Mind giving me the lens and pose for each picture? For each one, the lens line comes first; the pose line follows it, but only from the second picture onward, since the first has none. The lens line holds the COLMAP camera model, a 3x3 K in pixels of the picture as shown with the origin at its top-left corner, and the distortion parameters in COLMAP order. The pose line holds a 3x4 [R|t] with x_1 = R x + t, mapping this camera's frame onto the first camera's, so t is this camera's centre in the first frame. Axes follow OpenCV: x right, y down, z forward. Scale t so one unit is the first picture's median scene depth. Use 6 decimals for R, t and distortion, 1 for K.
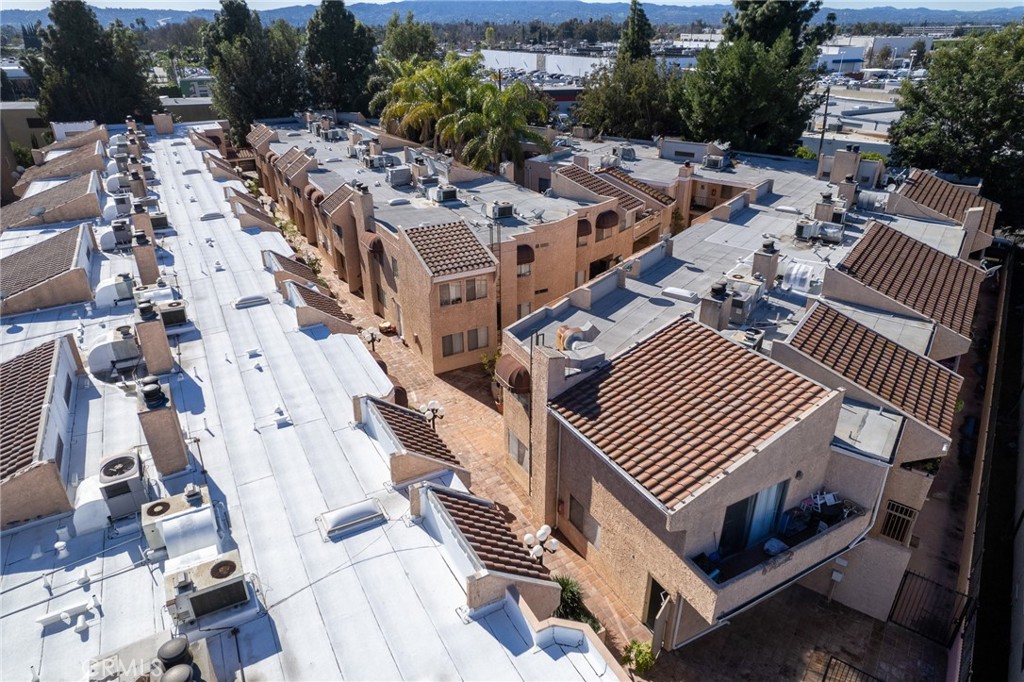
lens RADIAL K [[651.4, 0, 516.5], [0, 651.4, 349.3], [0, 0, 1]] dist [-0.041305, 0.034710]
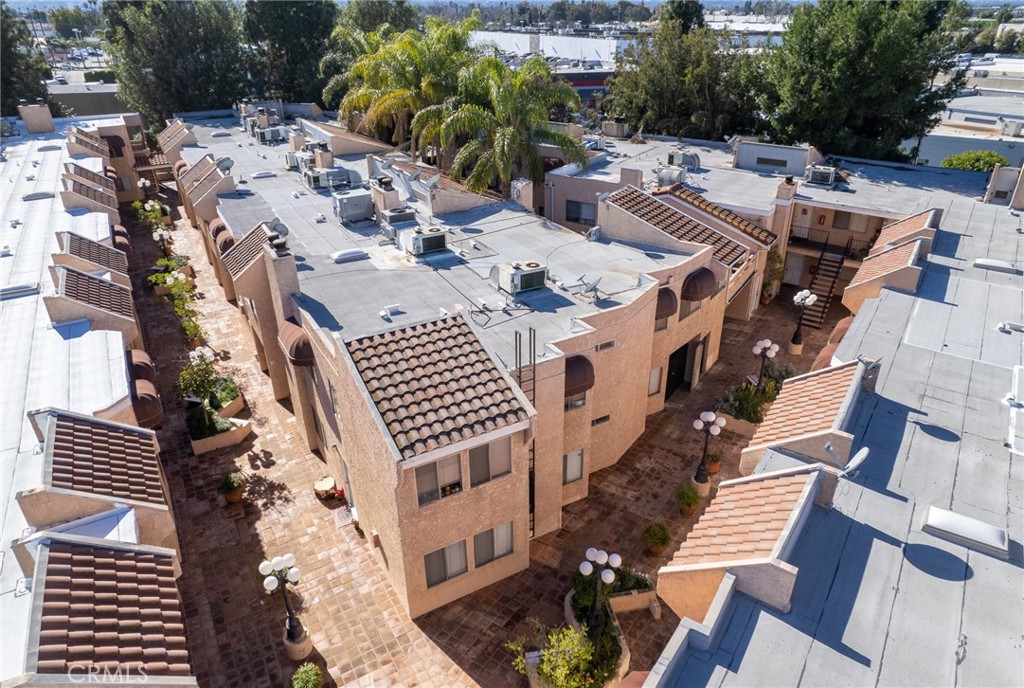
lens RADIAL K [[651.4, 0, 530.3], [0, 651.4, 350.8], [0, 0, 1]] dist [-0.041305, 0.034710]
pose [[0.999206, -0.017942, 0.035581, -0.031034], [0.017213, 0.999638, 0.020702, -0.123680], [-0.035939, -0.020073, 0.999152, 0.326278]]
